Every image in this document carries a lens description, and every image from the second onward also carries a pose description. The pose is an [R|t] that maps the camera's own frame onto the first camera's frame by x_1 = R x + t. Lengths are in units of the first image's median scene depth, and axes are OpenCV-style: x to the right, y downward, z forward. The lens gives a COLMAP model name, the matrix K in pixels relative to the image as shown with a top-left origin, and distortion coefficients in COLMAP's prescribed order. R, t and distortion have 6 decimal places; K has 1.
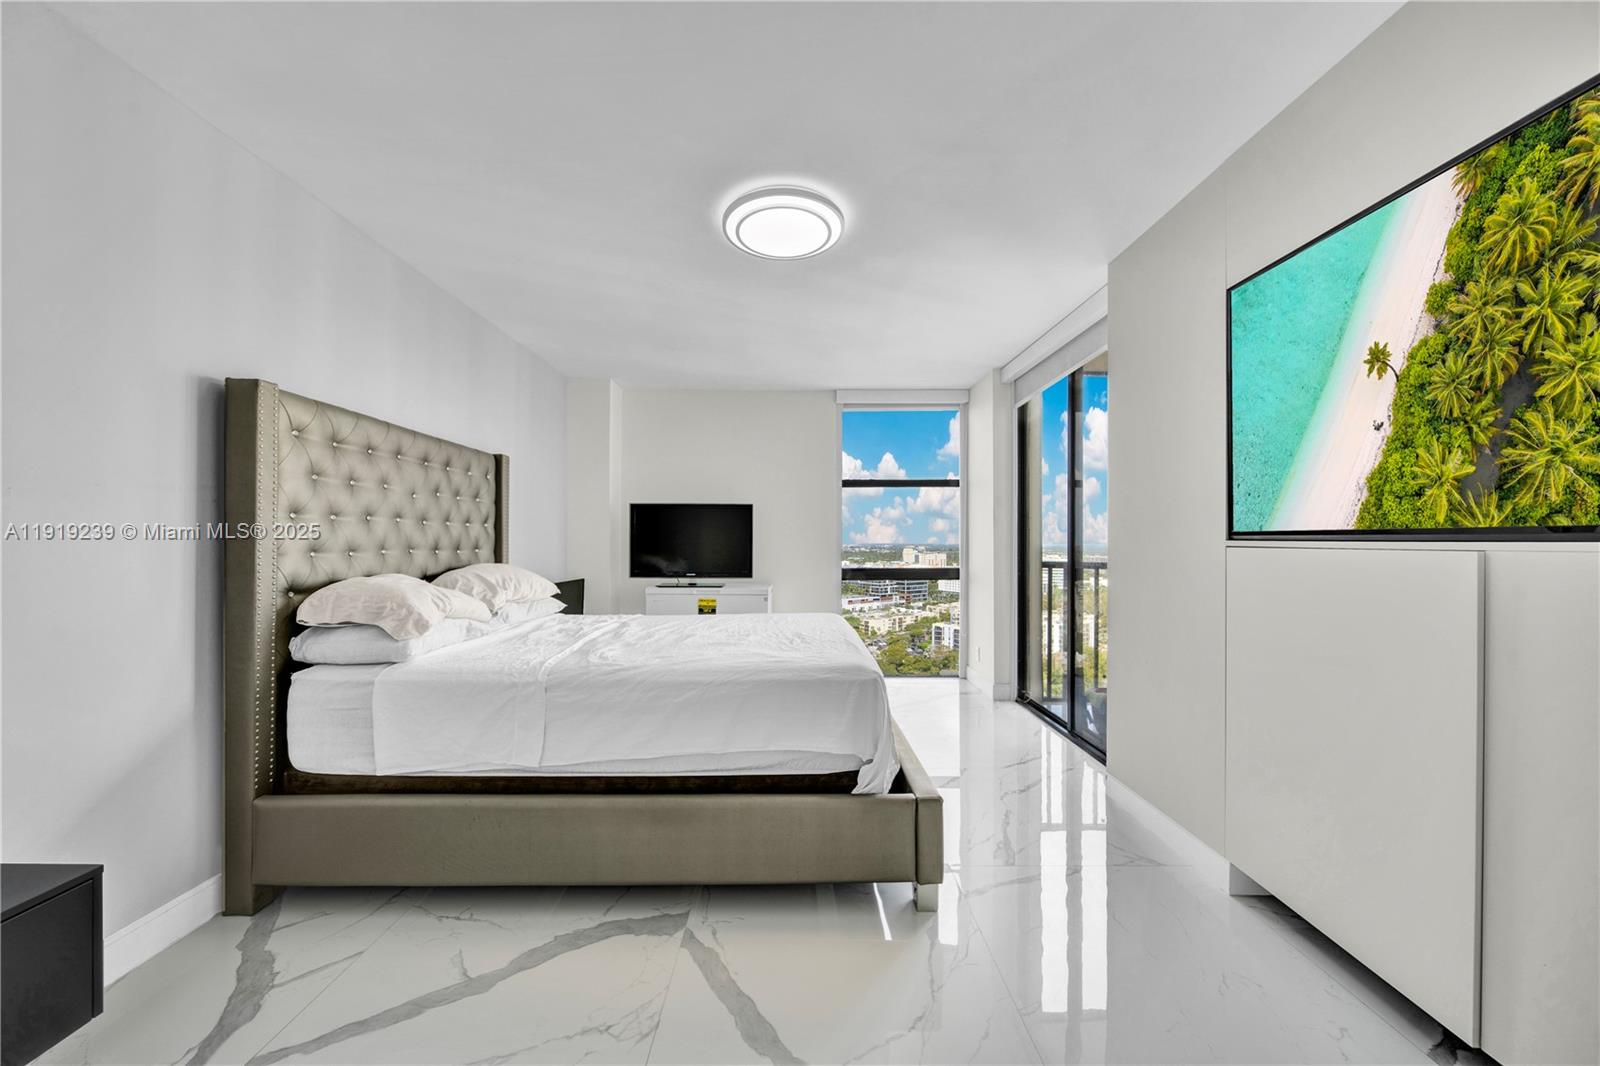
lens RADIAL K [[575.2, 0, 794.8], [0, 575.2, 535.5], [0, 0, 1]] dist [-0.002275, -0.001403]
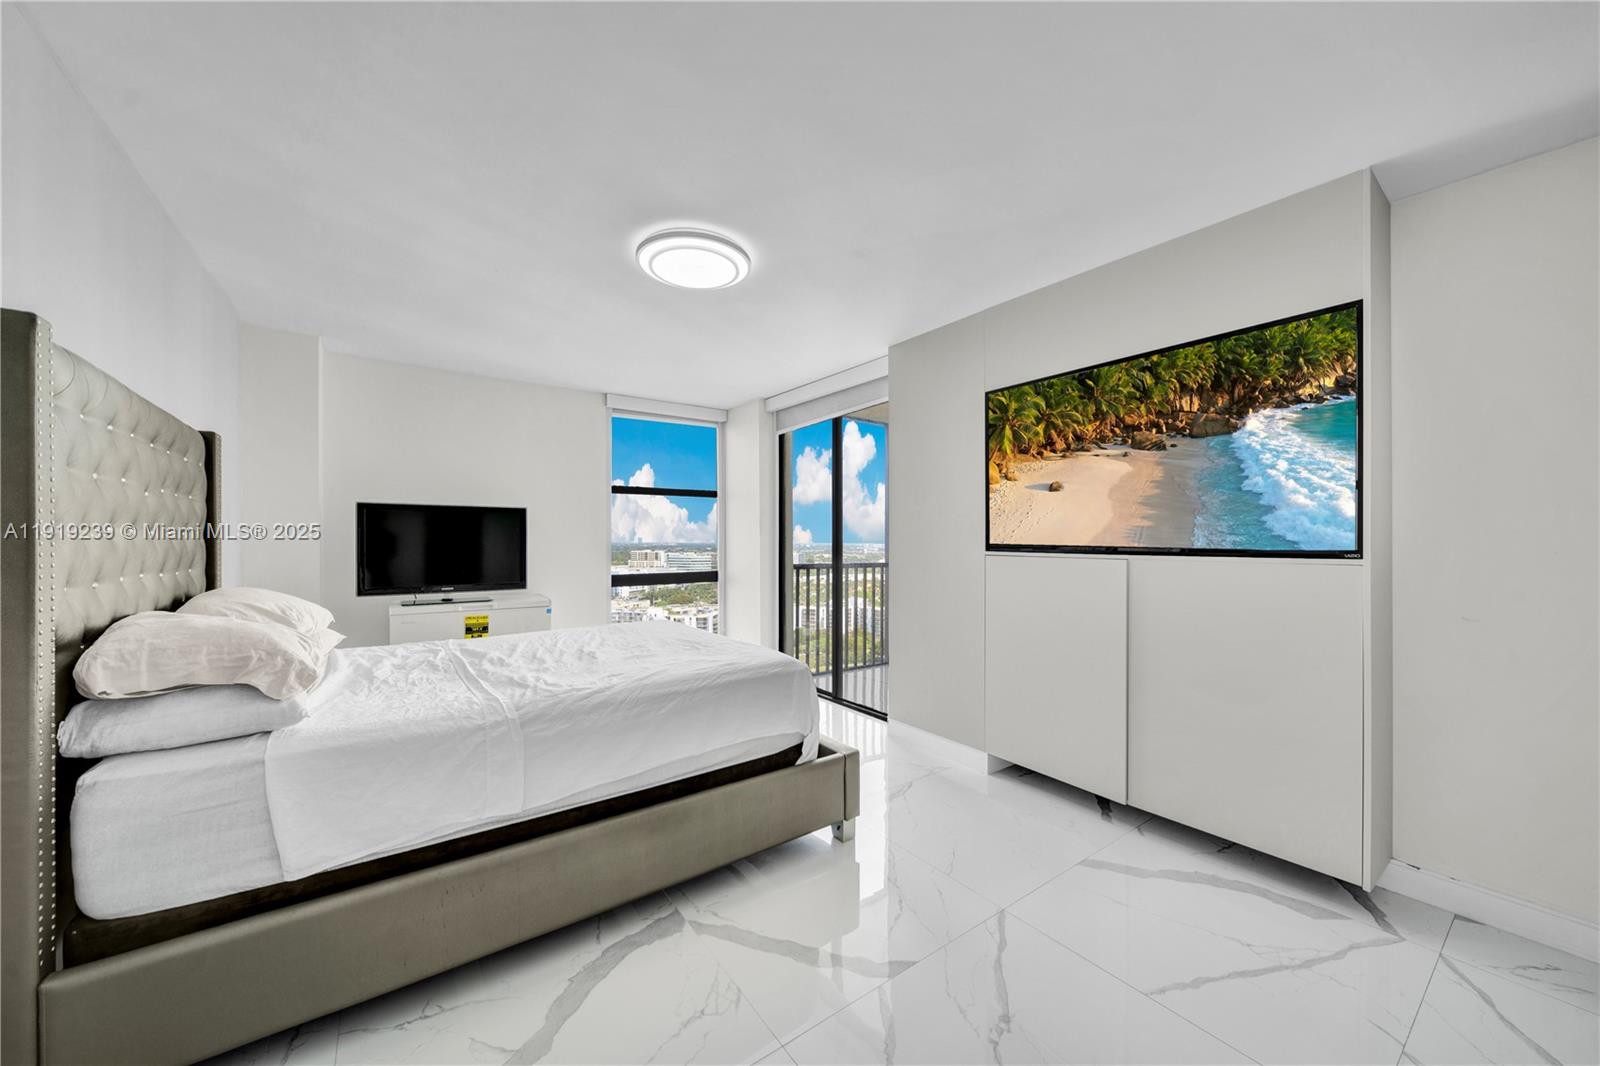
lens RADIAL K [[575.2, 0, 803.5], [0, 575.2, 539.1], [0, 0, 1]] dist [-0.002275, -0.001403]
pose [[0.812122, -0.000265, 0.583488, -0.410905], [-0.004948, 0.999961, 0.007341, -0.023967], [-0.583467, -0.008849, 0.812089, 0.006415]]
